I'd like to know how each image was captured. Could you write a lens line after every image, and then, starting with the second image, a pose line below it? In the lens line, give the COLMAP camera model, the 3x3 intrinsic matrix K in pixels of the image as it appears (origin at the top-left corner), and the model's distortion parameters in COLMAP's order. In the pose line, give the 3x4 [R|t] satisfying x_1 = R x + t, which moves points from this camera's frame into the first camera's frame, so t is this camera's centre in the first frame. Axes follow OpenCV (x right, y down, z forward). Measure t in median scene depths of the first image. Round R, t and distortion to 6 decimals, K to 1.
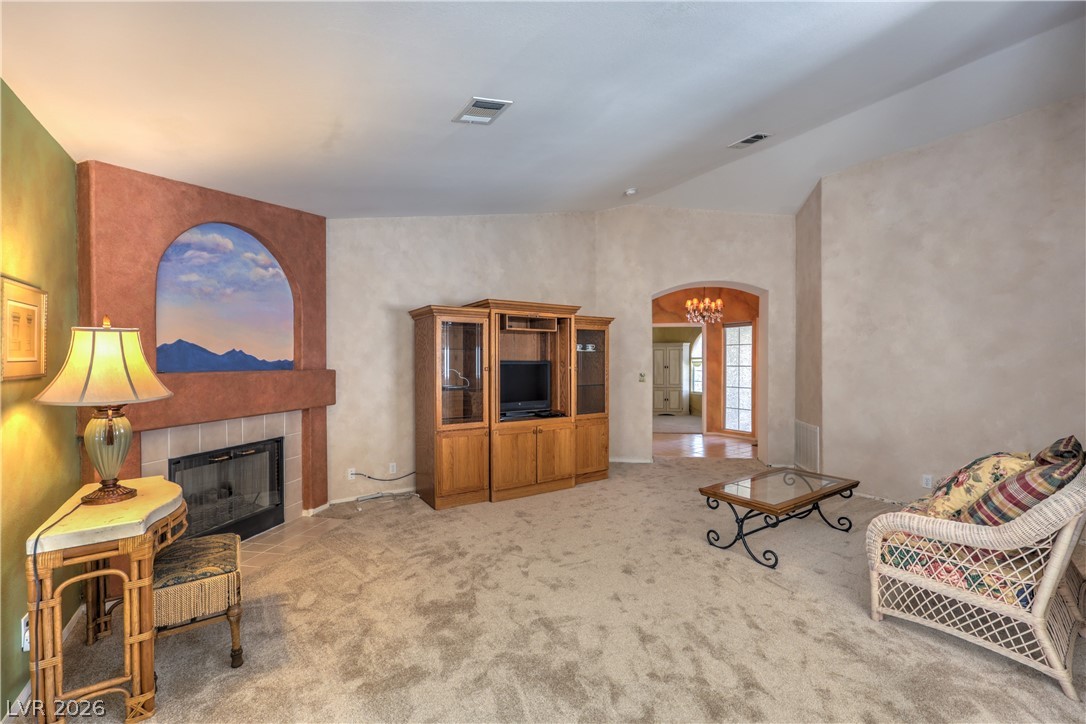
lens RADIAL K [[445.6, 0, 546.1], [0, 445.6, 369.6], [0, 0, 1]] dist [-0.002179, -0.000261]
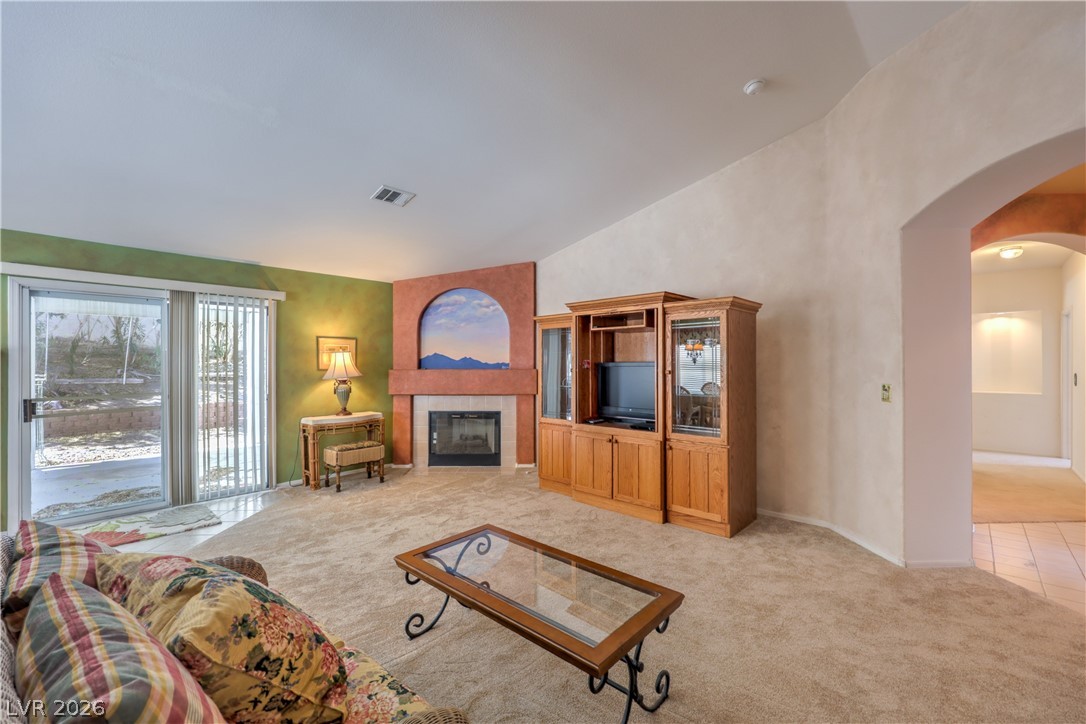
lens RADIAL K [[449.8, 0, 547.0], [0, 449.8, 364.7], [0, 0, 1]] dist [0.002376, 0.000160]
pose [[0.234129, 0.001254, -0.972205, 0.953681], [-0.015149, 0.999882, -0.002358, -0.012222], [0.972087, 0.015280, 0.234121, 0.753530]]
